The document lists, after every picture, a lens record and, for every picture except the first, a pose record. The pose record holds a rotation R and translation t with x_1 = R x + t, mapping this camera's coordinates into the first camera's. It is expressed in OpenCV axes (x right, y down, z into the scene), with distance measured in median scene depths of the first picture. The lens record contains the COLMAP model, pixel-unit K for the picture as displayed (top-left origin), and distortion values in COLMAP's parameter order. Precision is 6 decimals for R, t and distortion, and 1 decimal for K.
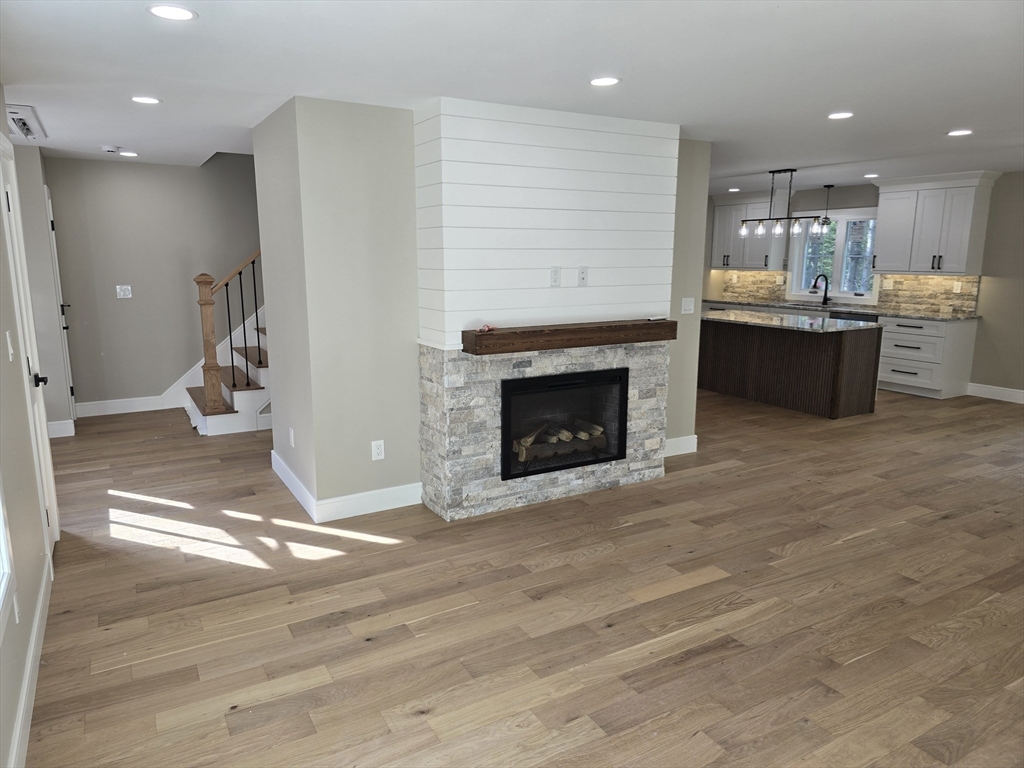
lens RADIAL K [[689.8, 0, 508.5], [0, 689.8, 388.5], [0, 0, 1]] dist [0.035834, -0.018242]
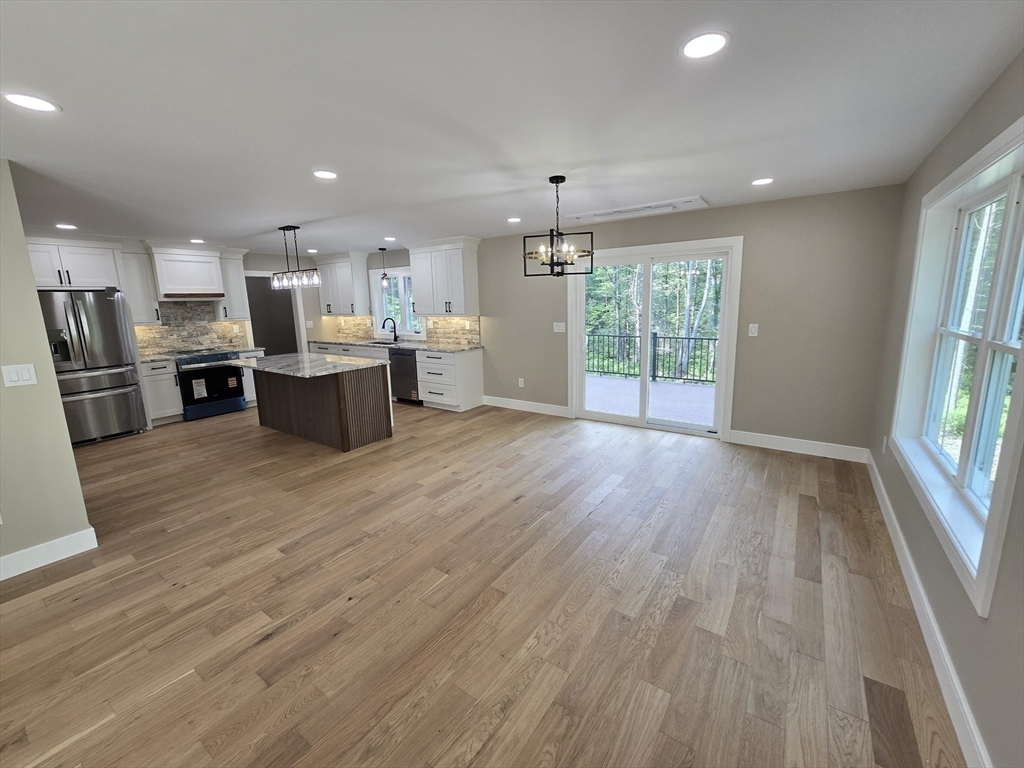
lens RADIAL K [[419.7, 0, 512.4], [0, 419.7, 376.2], [0, 0, 1]] dist [-0.000903, -0.000075]
pose [[0.907473, -0.099540, 0.408148, 0.388980], [0.106730, 0.994275, 0.005184, -0.044000], [-0.406328, 0.038857, 0.912901, 0.242409]]
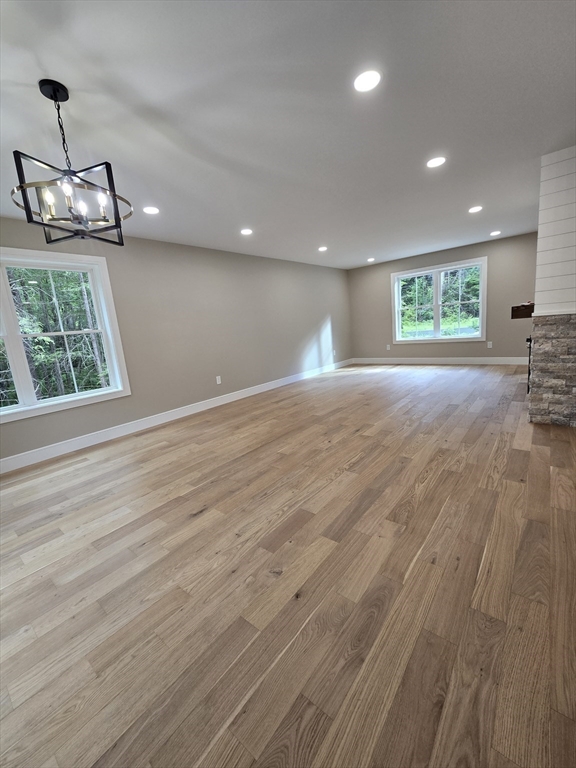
lens RADIAL K [[314.8, 0, 289.8], [0, 314.8, 382.0], [0, 0, 1]] dist [-0.000903, -0.000075]
pose [[-0.933147, 0.143083, -0.329795, 0.559448], [0.018211, 0.935017, 0.354136, -0.116612], [0.359035, 0.324455, -0.875113, 0.868720]]
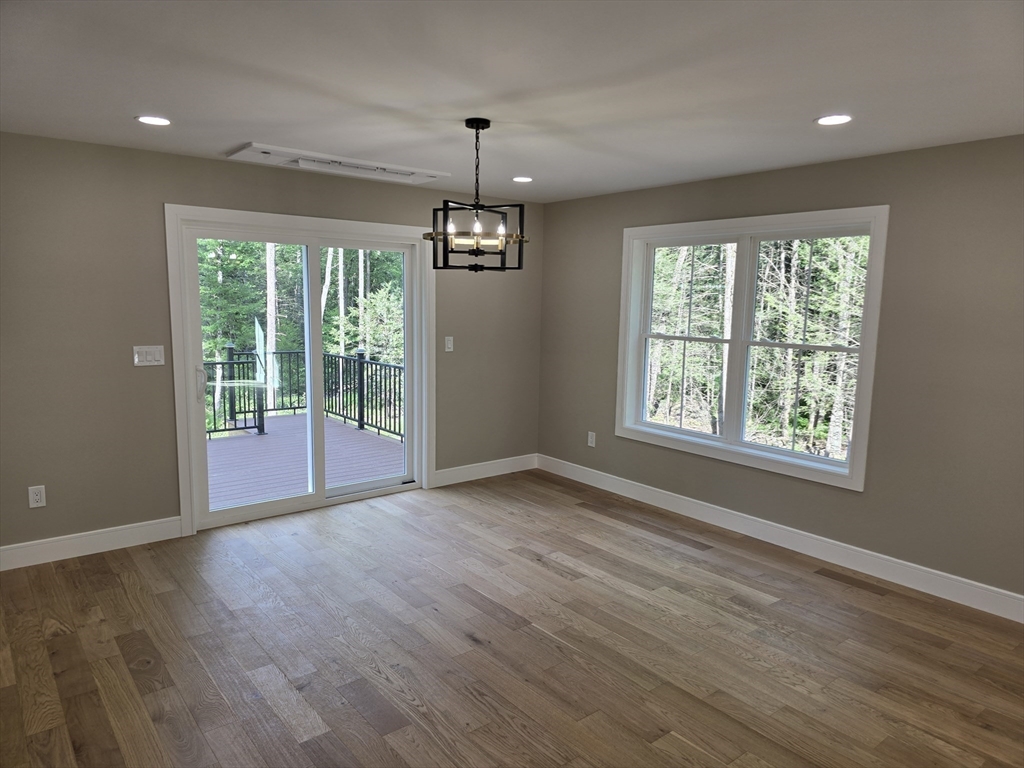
lens RADIAL K [[689.8, 0, 516.0], [0, 689.8, 381.2], [0, 0, 1]] dist [0.035834, -0.018242]
pose [[-0.146406, -0.130990, 0.980514, 0.162121], [0.173115, 0.972506, 0.155769, -0.129910], [-0.973959, 0.192547, -0.119704, 0.634367]]
